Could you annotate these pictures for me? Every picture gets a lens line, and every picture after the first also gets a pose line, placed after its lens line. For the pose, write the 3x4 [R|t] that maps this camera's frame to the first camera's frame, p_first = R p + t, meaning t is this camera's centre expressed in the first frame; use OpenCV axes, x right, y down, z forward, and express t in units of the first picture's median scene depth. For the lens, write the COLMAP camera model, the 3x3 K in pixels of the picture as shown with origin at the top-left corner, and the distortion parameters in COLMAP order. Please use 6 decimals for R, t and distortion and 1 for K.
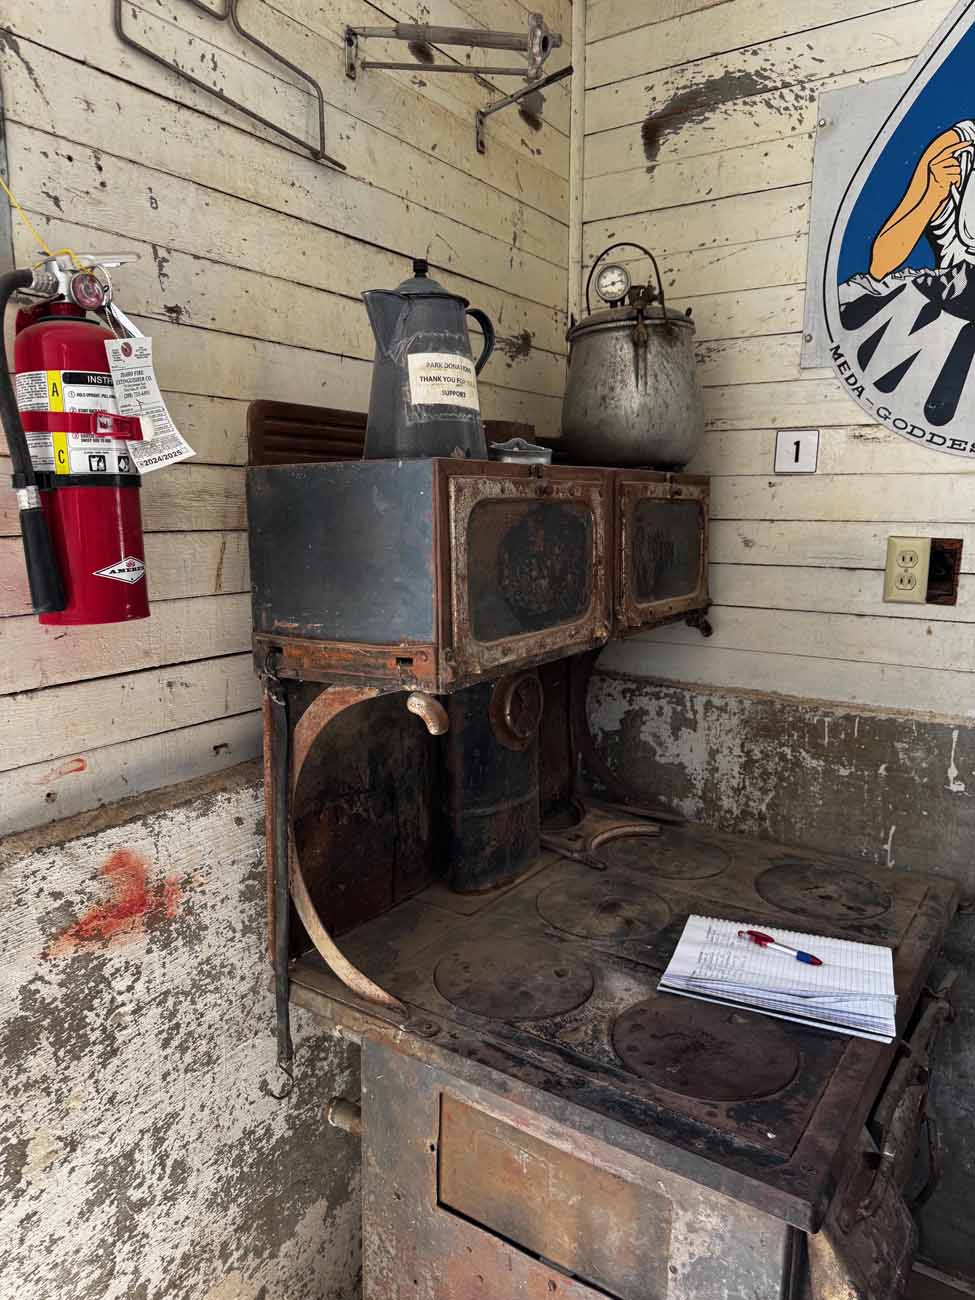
lens RADIAL K [[894.1, 0, 497.3], [0, 894.1, 645.1], [0, 0, 1]] dist [0.038210, -0.051233]
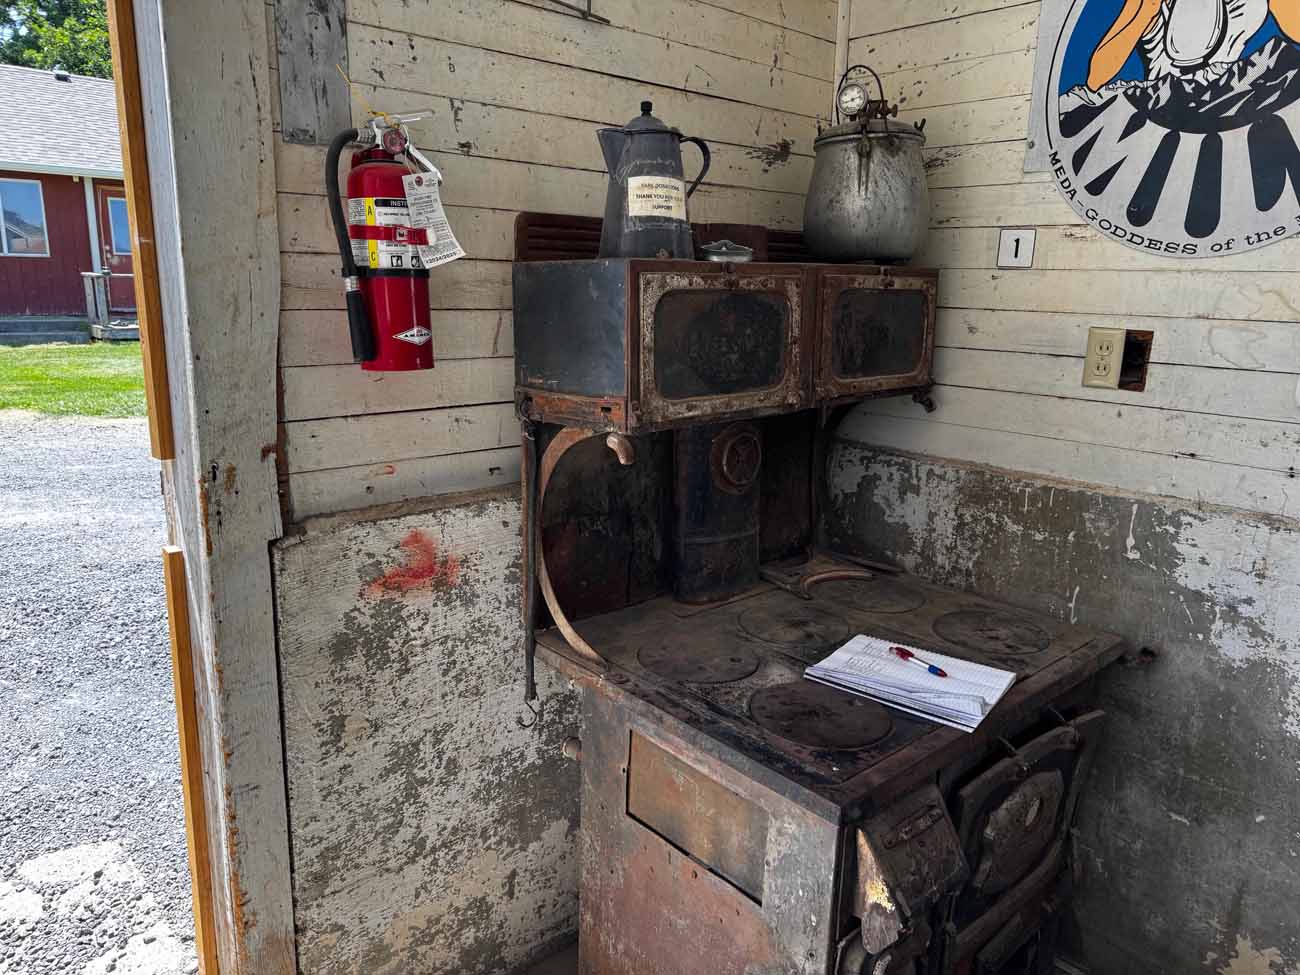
lens RADIAL K [[894.1, 0, 684.8], [0, 894.1, 477.8], [0, 0, 1]] dist [0.038210, -0.051233]
pose [[0.975779, 0.061820, -0.209844, 0.201987], [-0.049926, 0.996856, 0.061519, 0.021995], [0.212987, -0.049553, 0.975798, -0.205600]]
